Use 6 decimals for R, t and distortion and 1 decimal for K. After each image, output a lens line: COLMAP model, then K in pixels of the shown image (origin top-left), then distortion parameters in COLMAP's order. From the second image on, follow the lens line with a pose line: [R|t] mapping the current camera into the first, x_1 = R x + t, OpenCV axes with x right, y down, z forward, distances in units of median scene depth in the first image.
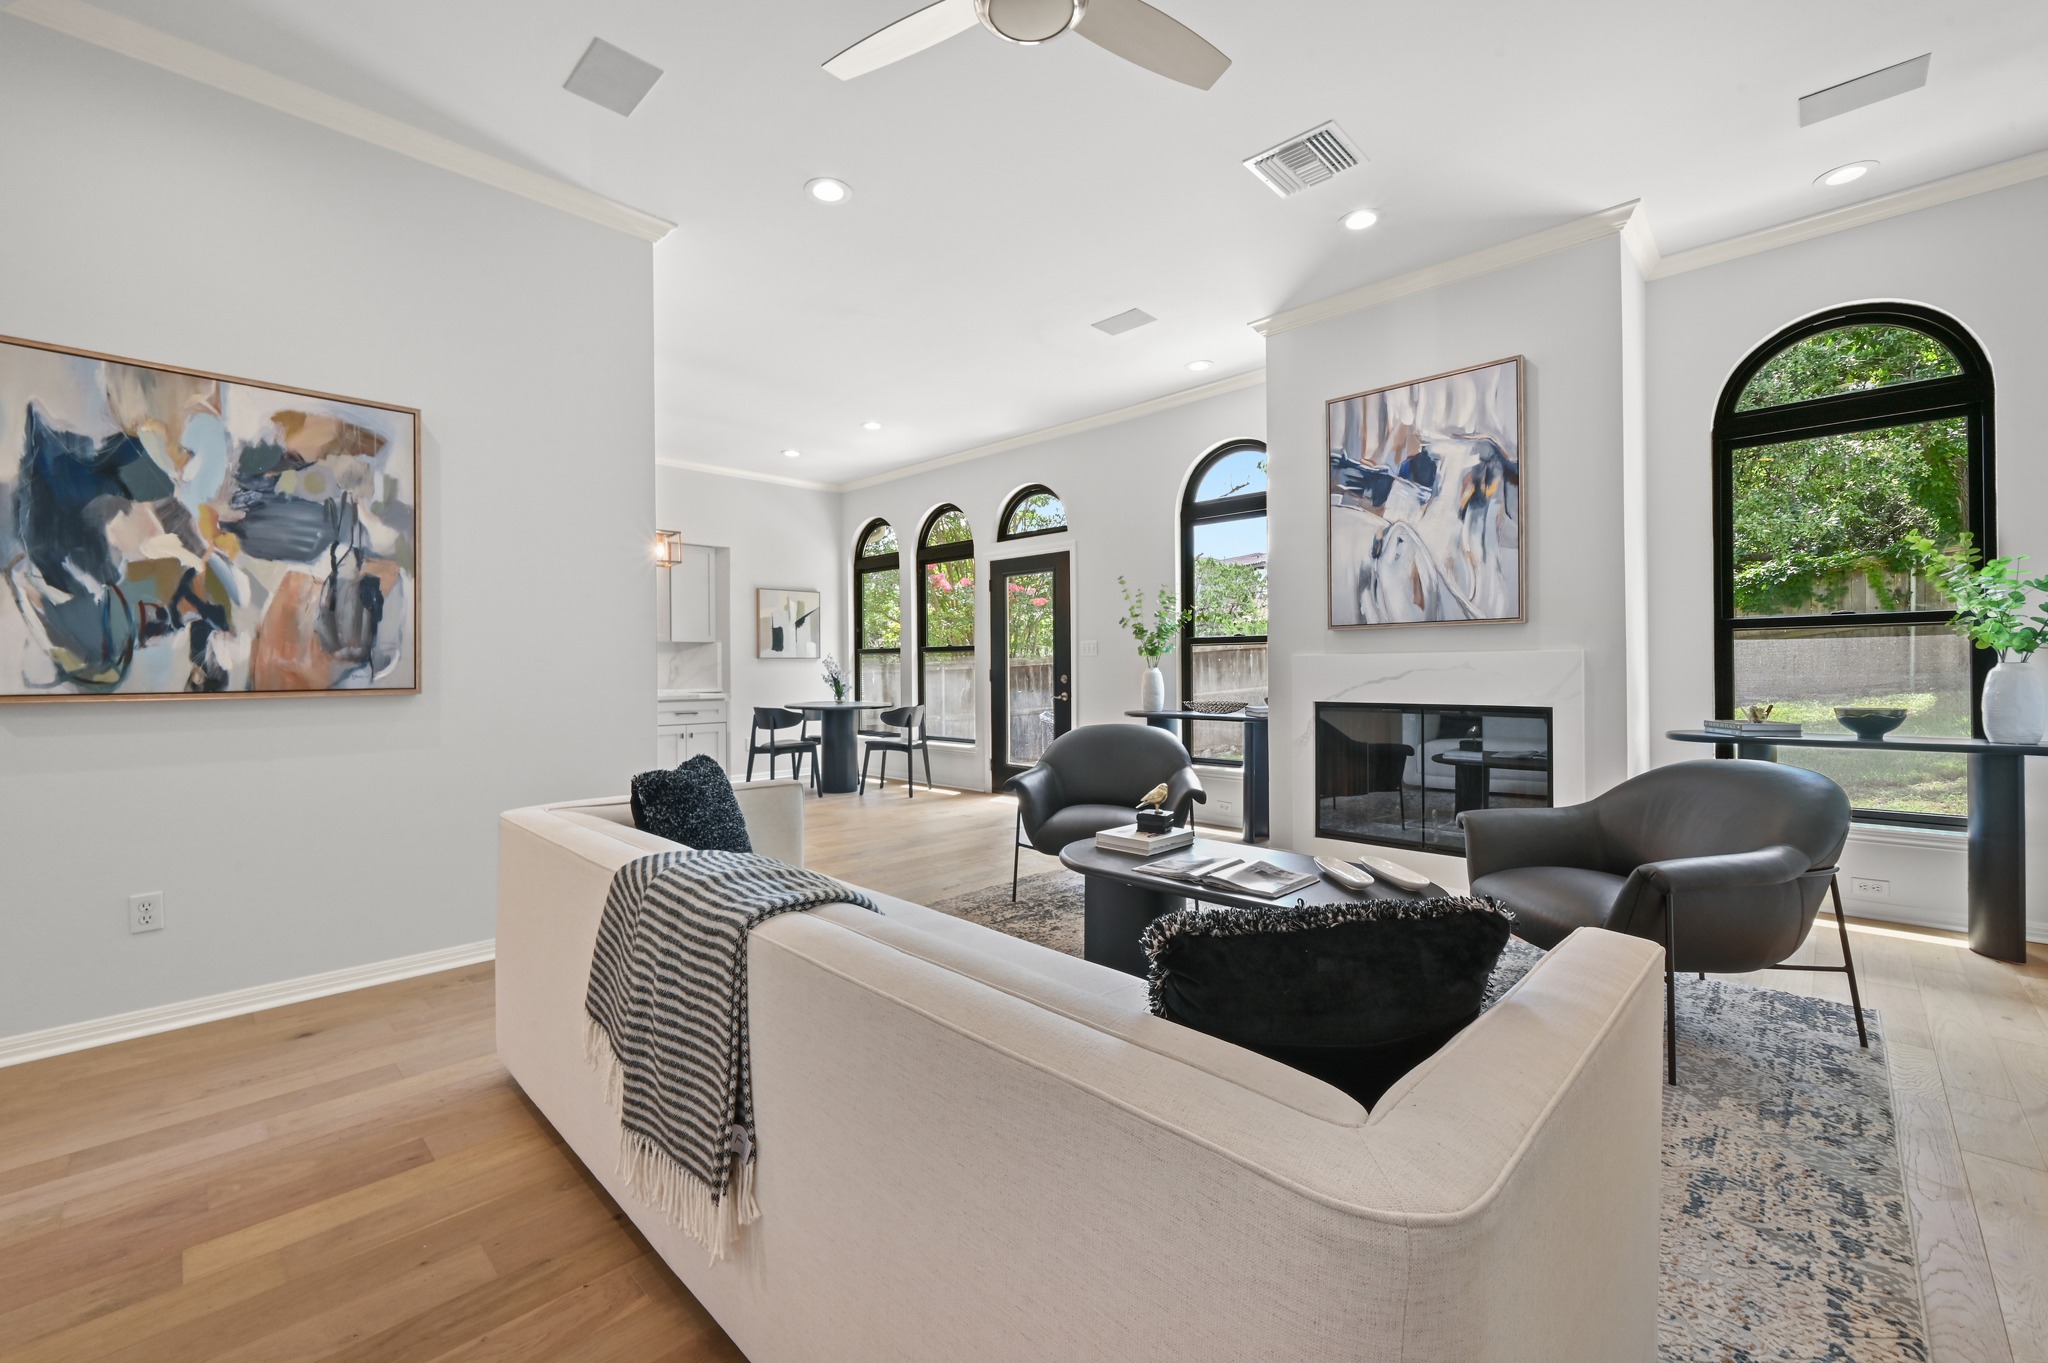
lens RADIAL K [[840.3, 0, 1014.5], [0, 840.3, 660.8], [0, 0, 1]] dist [0.000734, -0.000924]
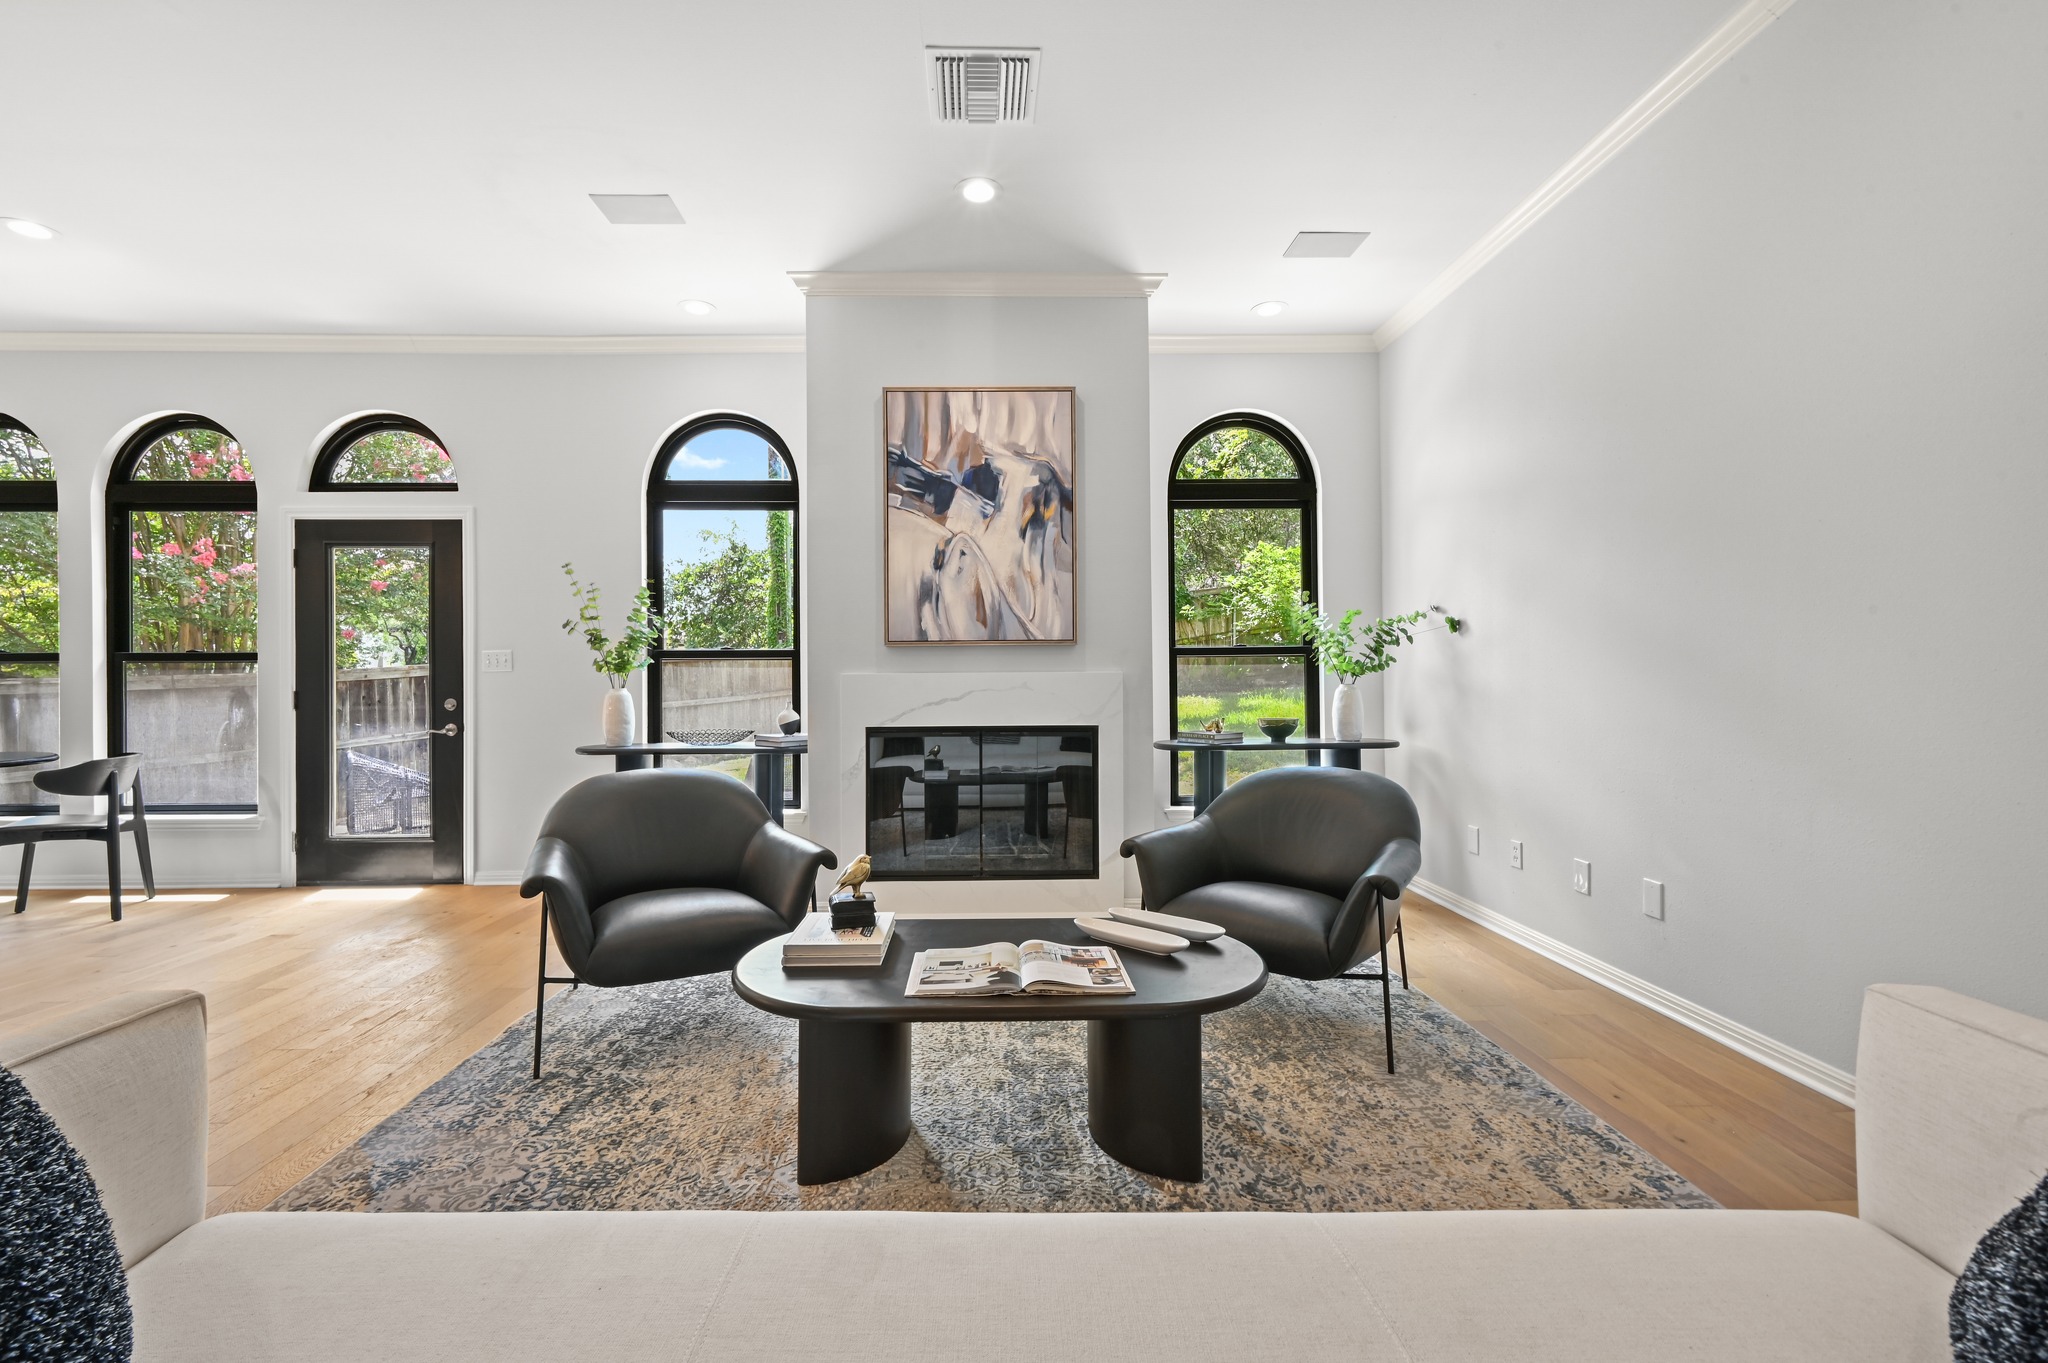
lens RADIAL K [[840.3, 0, 1006.4], [0, 840.3, 675.5], [0, 0, 1]] dist [0.000734, -0.000924]
pose [[0.702042, 0.008207, 0.712088, -0.172634], [-0.005241, 0.999966, -0.006358, -0.000296], [-0.712116, 0.000732, 0.702061, 0.295548]]
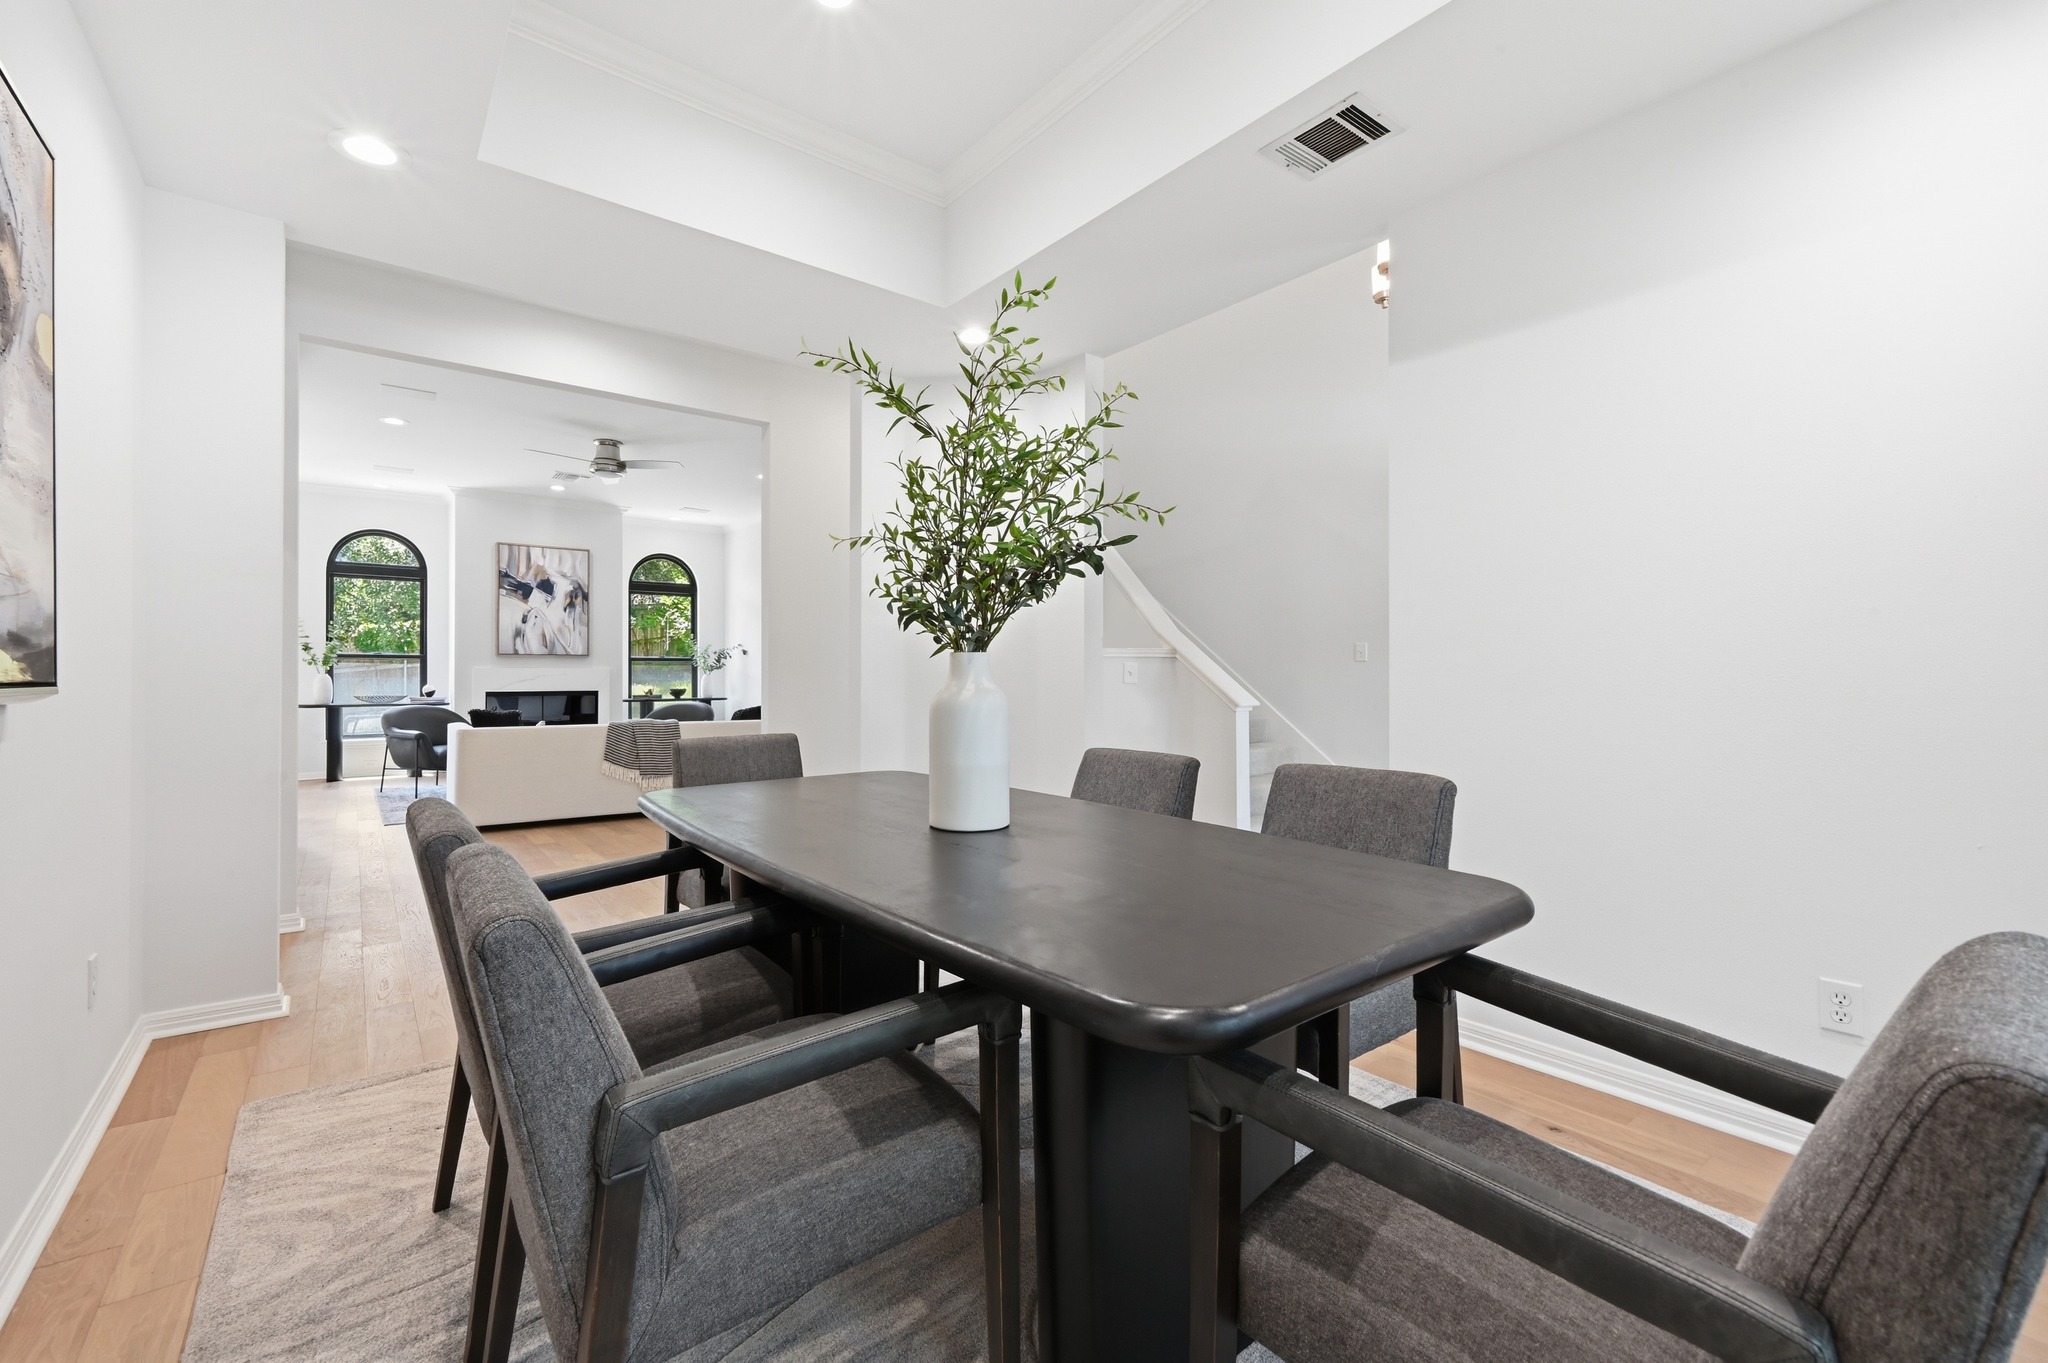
lens RADIAL K [[840.3, 0, 1018.0], [0, 840.3, 664.8], [0, 0, 1]] dist [0.000734, -0.000924]
pose [[0.123758, 0.021490, 0.992080, -1.521550], [-0.008462, 0.999752, -0.020600, 0.016409], [-0.992276, -0.005845, 0.123909, -0.509032]]
